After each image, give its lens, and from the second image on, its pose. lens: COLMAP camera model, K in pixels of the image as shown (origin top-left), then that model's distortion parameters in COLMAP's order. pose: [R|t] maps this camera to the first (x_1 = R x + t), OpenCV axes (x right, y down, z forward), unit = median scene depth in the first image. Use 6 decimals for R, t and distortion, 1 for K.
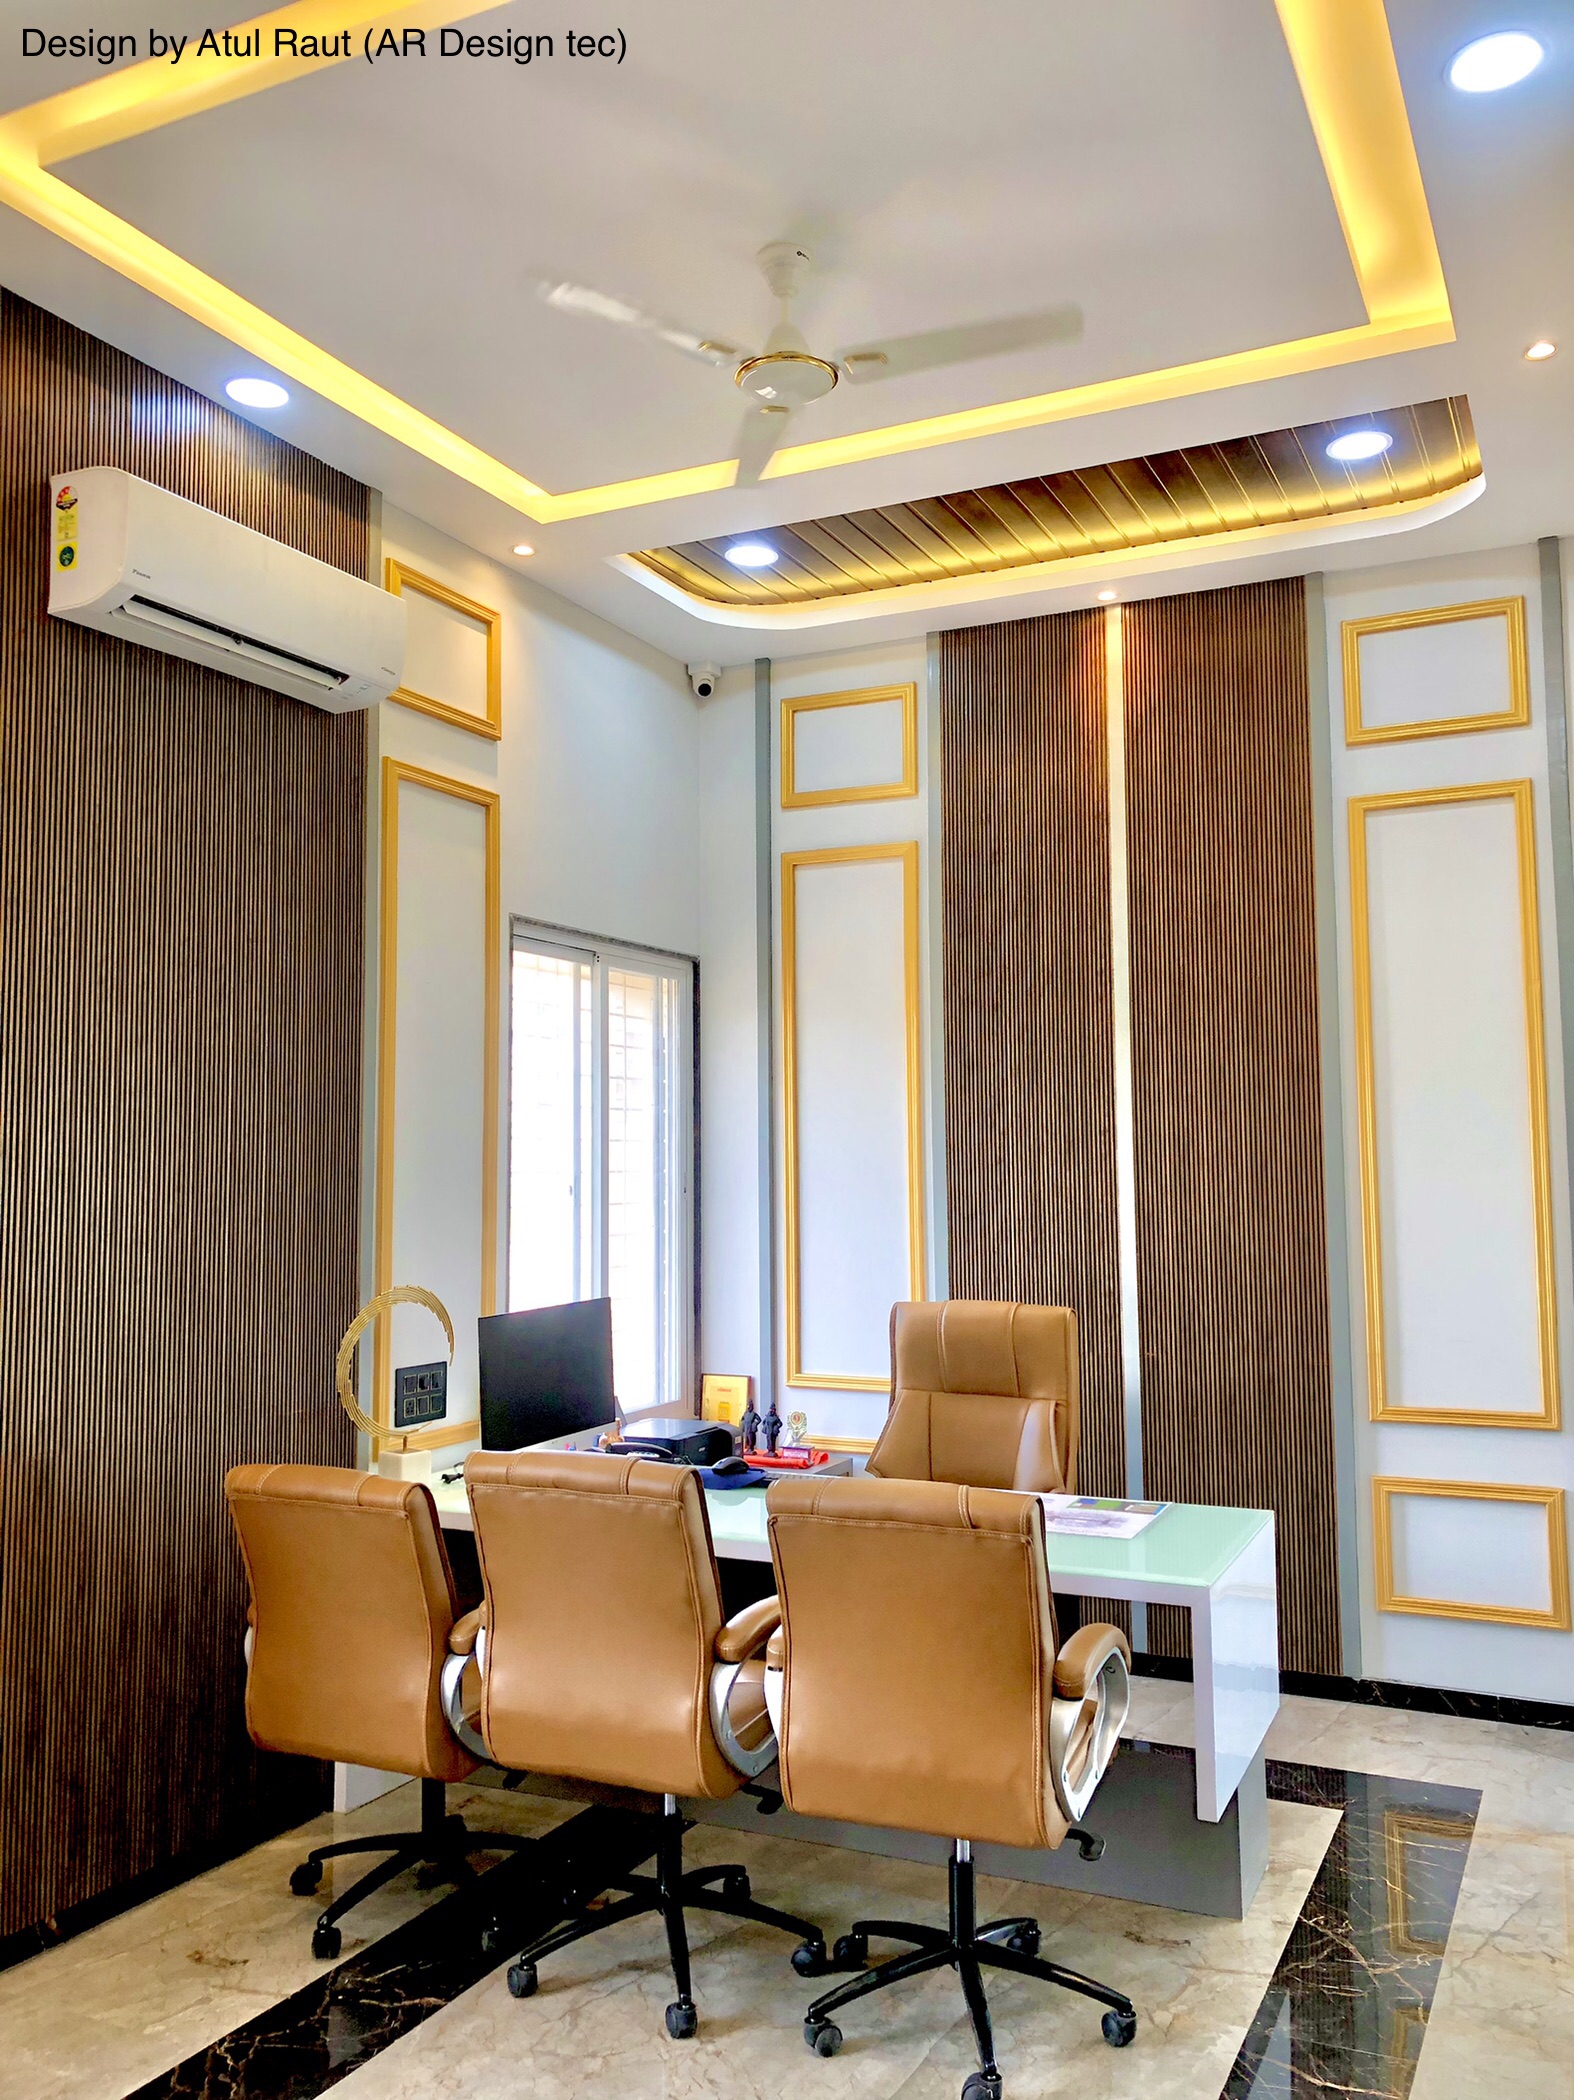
lens RADIAL K [[1716.4, 0, 757.3], [0, 1716.4, 1048.2], [0, 0, 1]] dist [-0.003236, -0.007312]
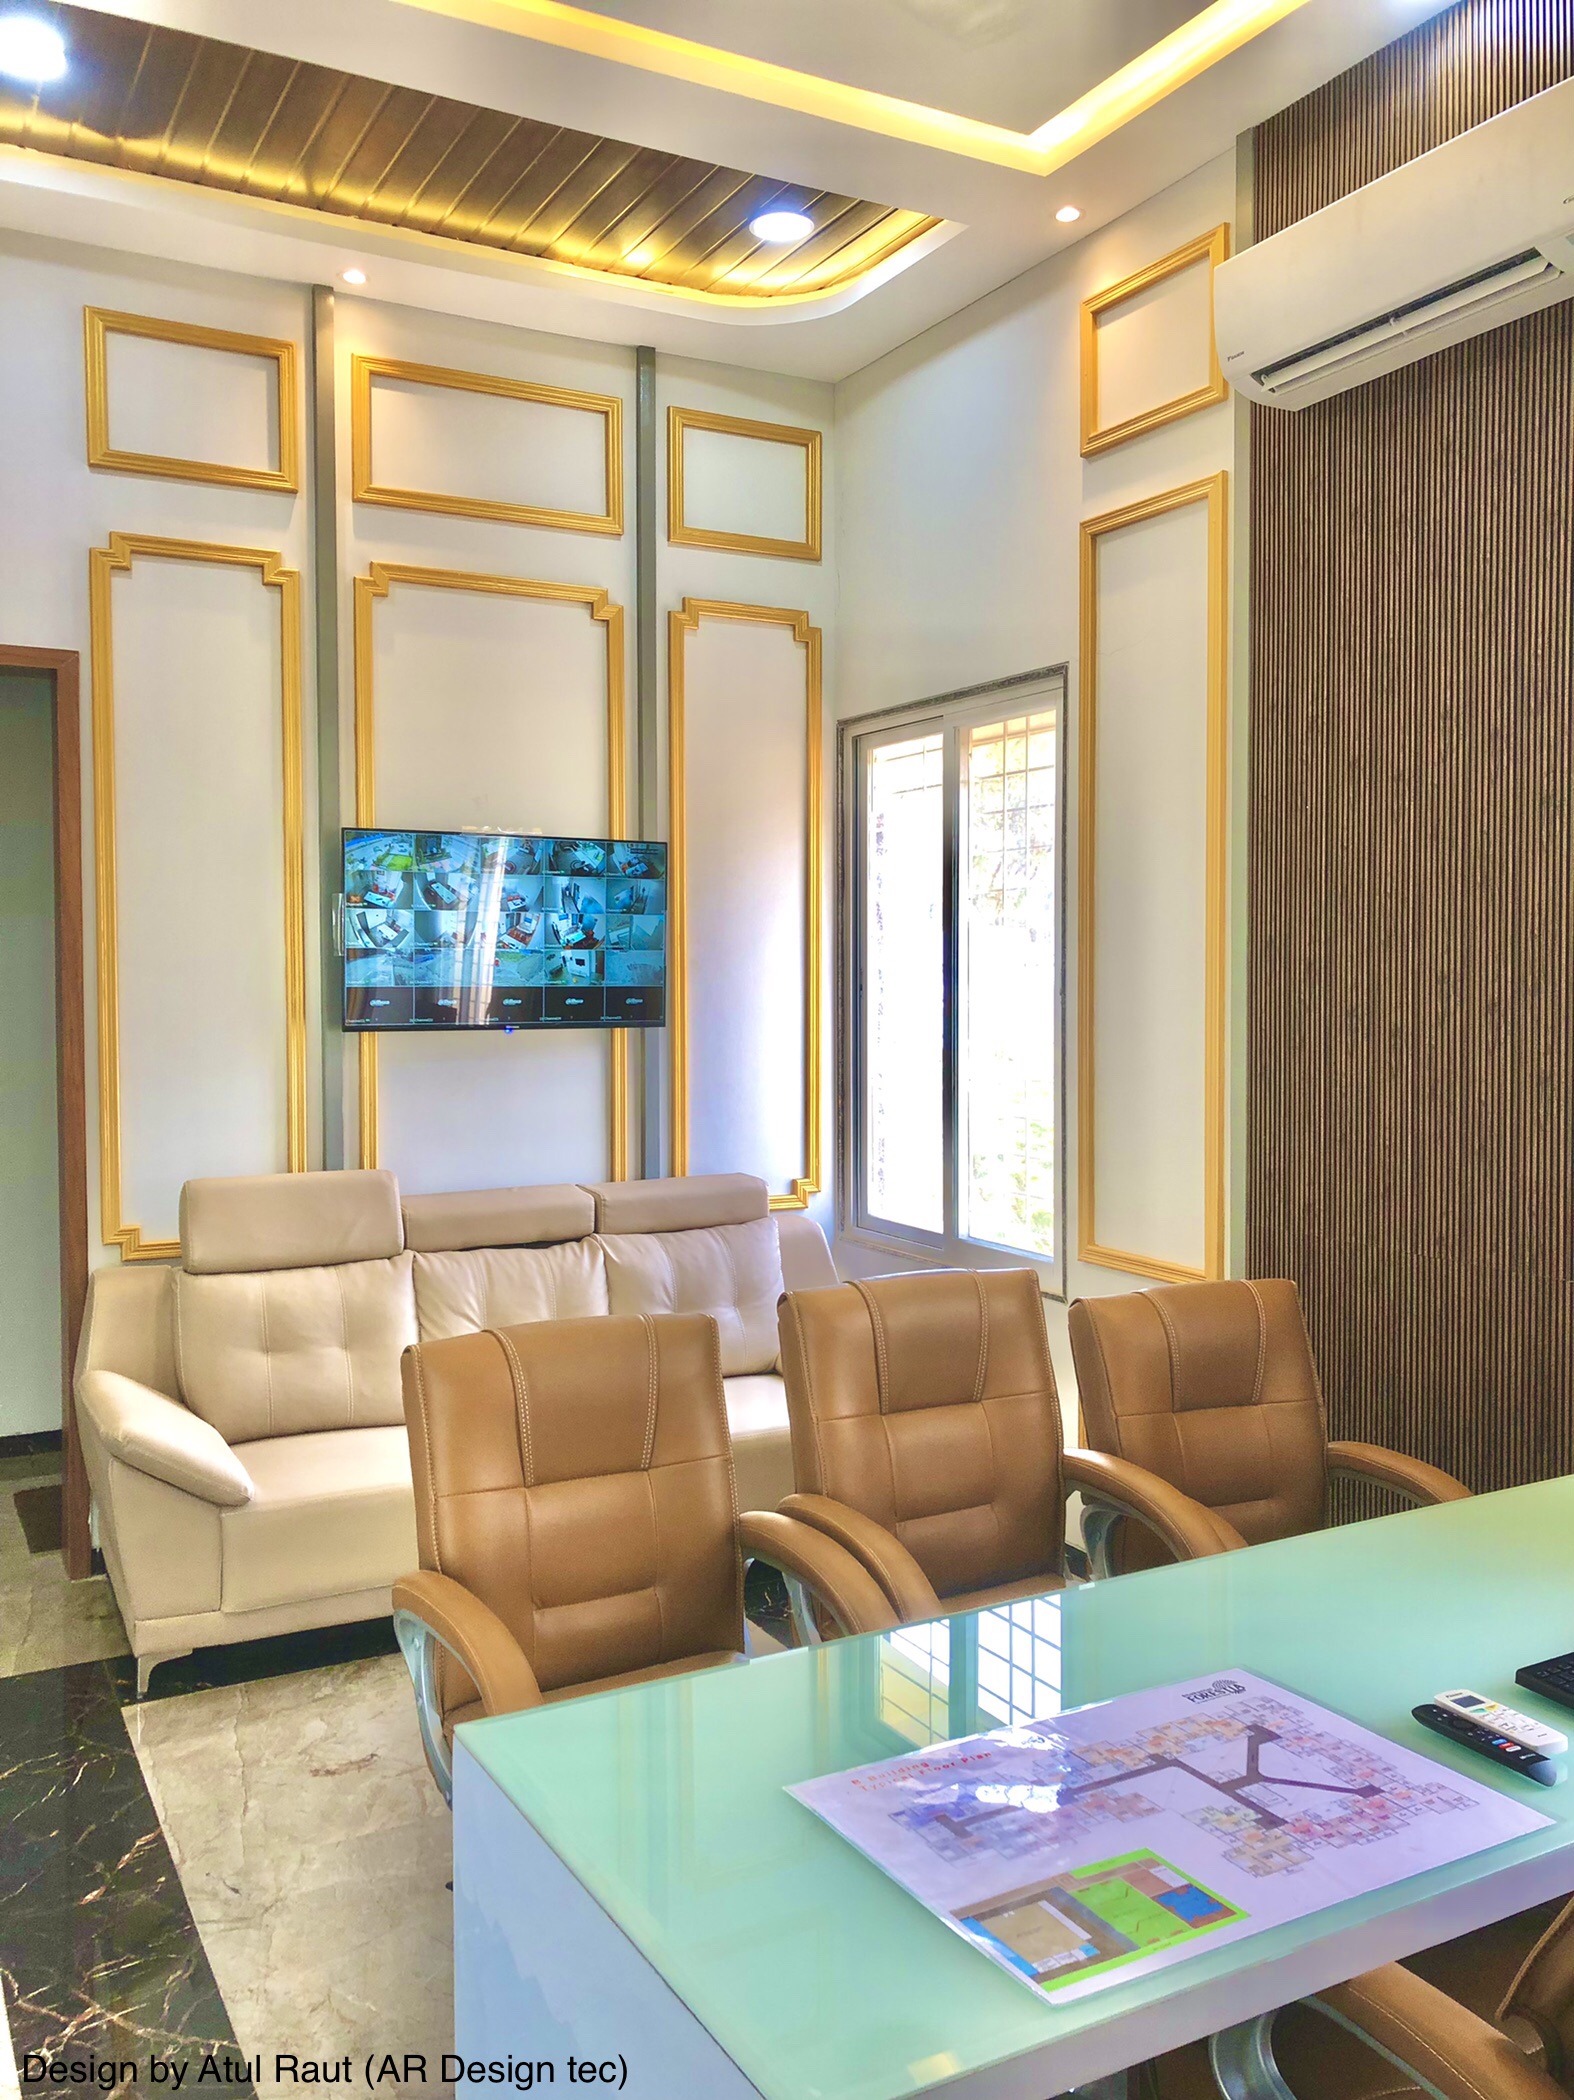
lens RADIAL K [[1716.4, 0, 757.3], [0, 1716.4, 1048.2], [0, 0, 1]] dist [-0.003236, -0.007312]
pose [[-0.574864, 0.041496, -0.817196, 0.608347], [0.077302, 0.997001, -0.003752, 0.098670], [0.814589, -0.065328, -0.576348, 1.302840]]
